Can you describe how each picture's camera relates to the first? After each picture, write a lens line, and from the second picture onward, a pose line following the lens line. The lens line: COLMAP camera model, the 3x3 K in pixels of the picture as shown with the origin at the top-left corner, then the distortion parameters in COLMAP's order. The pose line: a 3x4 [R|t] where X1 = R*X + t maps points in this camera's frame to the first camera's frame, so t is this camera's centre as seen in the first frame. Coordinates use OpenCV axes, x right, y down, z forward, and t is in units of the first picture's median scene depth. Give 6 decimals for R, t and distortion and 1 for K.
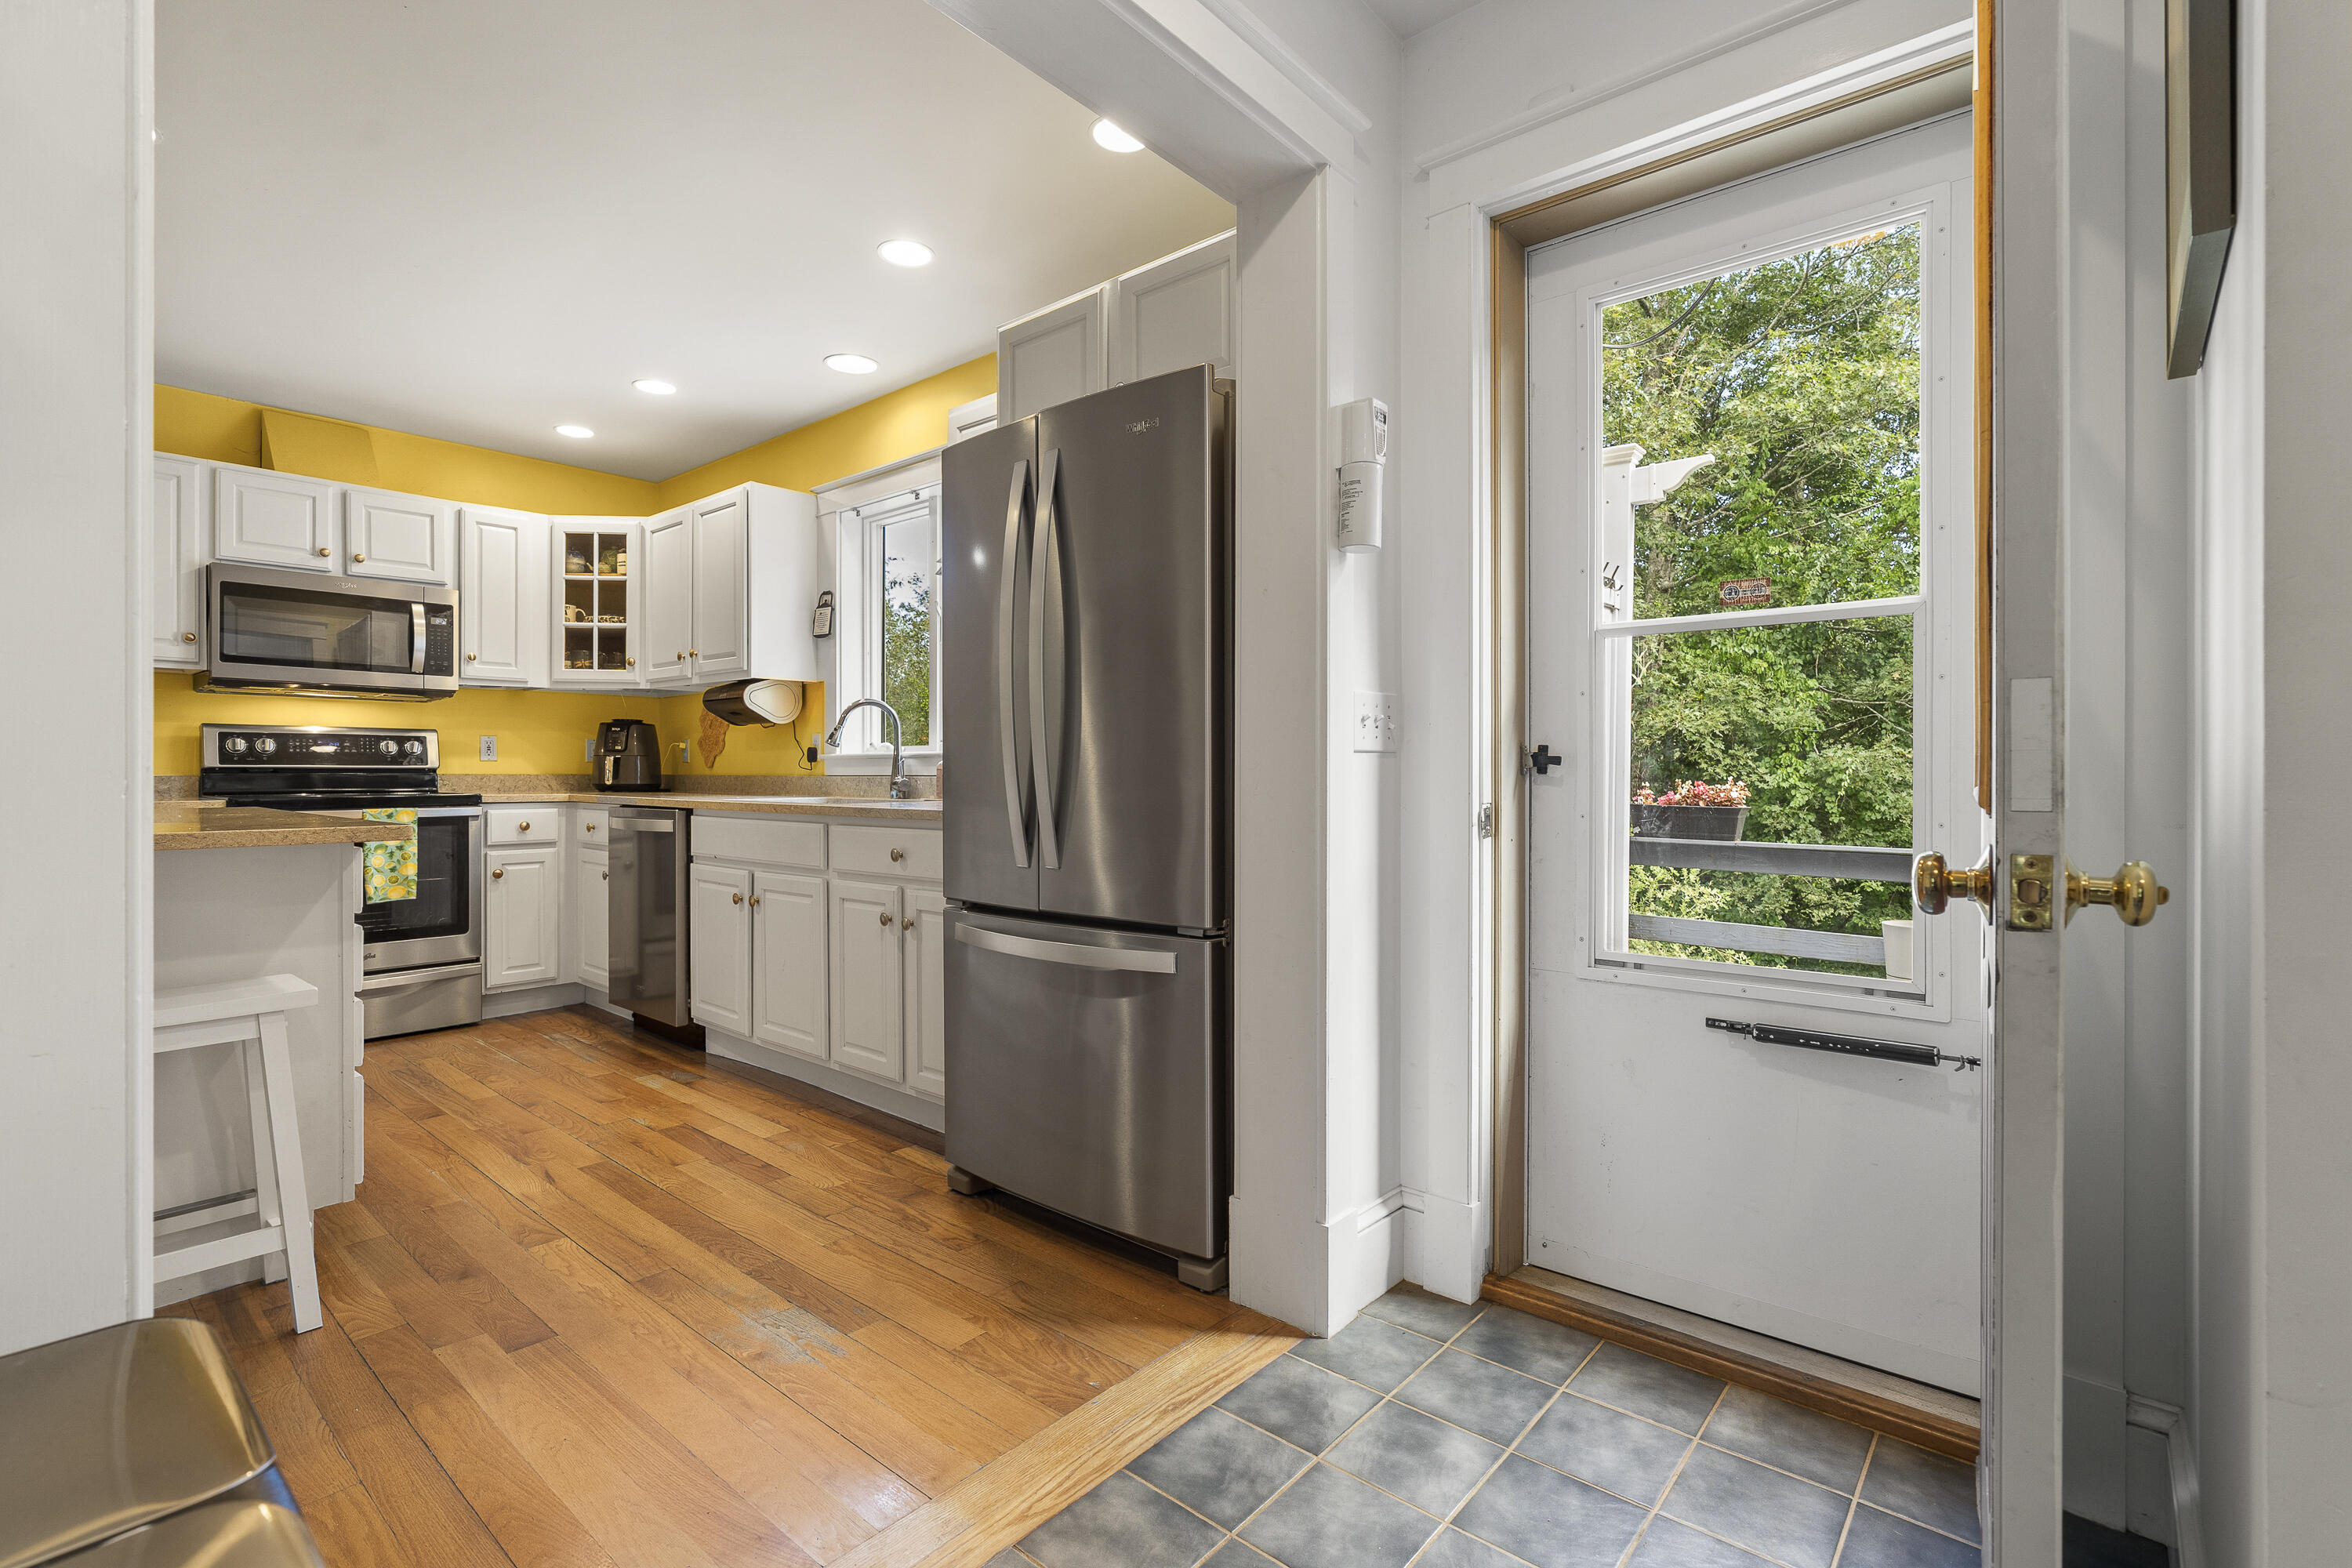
lens RADIAL K [[1070.2, 0, 1169.1], [0, 1070.2, 779.1], [0, 0, 1]] dist [0.005677, 0.000259]
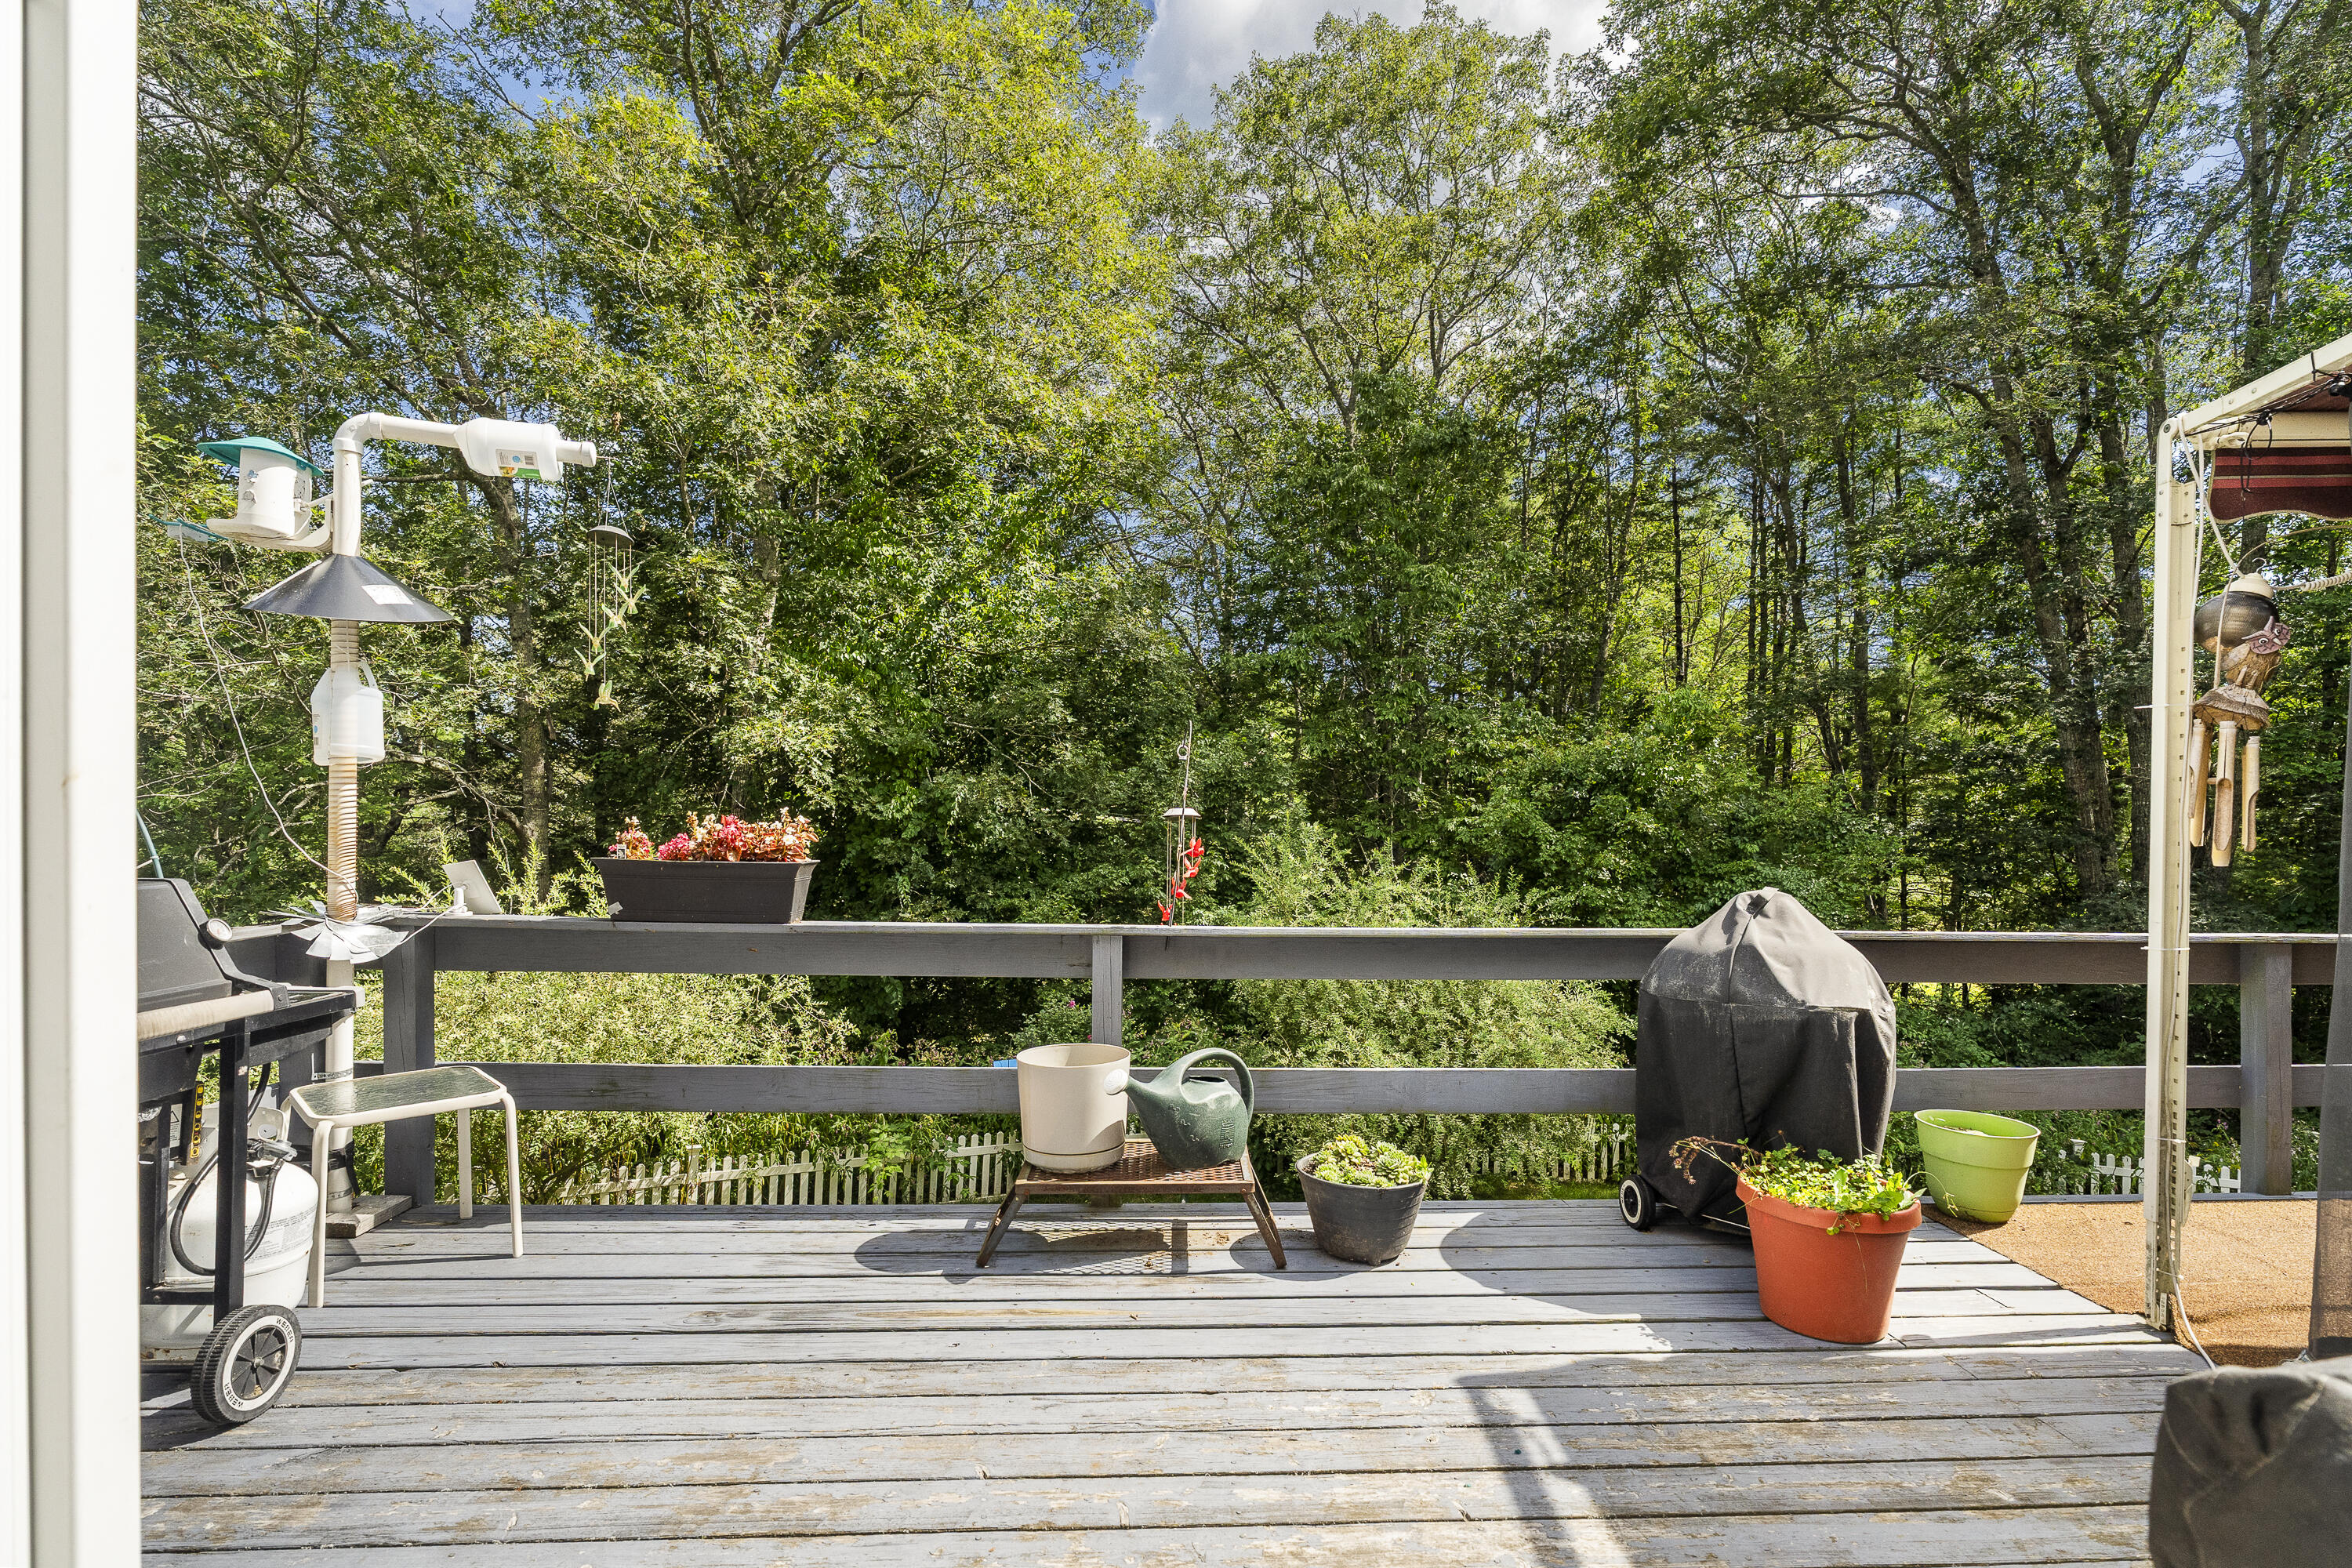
lens RADIAL K [[1070.2, 0, 1170.9], [0, 1070.2, 797.1], [0, 0, 1]] dist [0.005677, 0.000259]
pose [[0.722497, 0.005893, 0.691349, 0.127233], [0.001105, 0.999953, -0.009679, -0.000689], [-0.691374, 0.007757, 0.722456, 0.206783]]
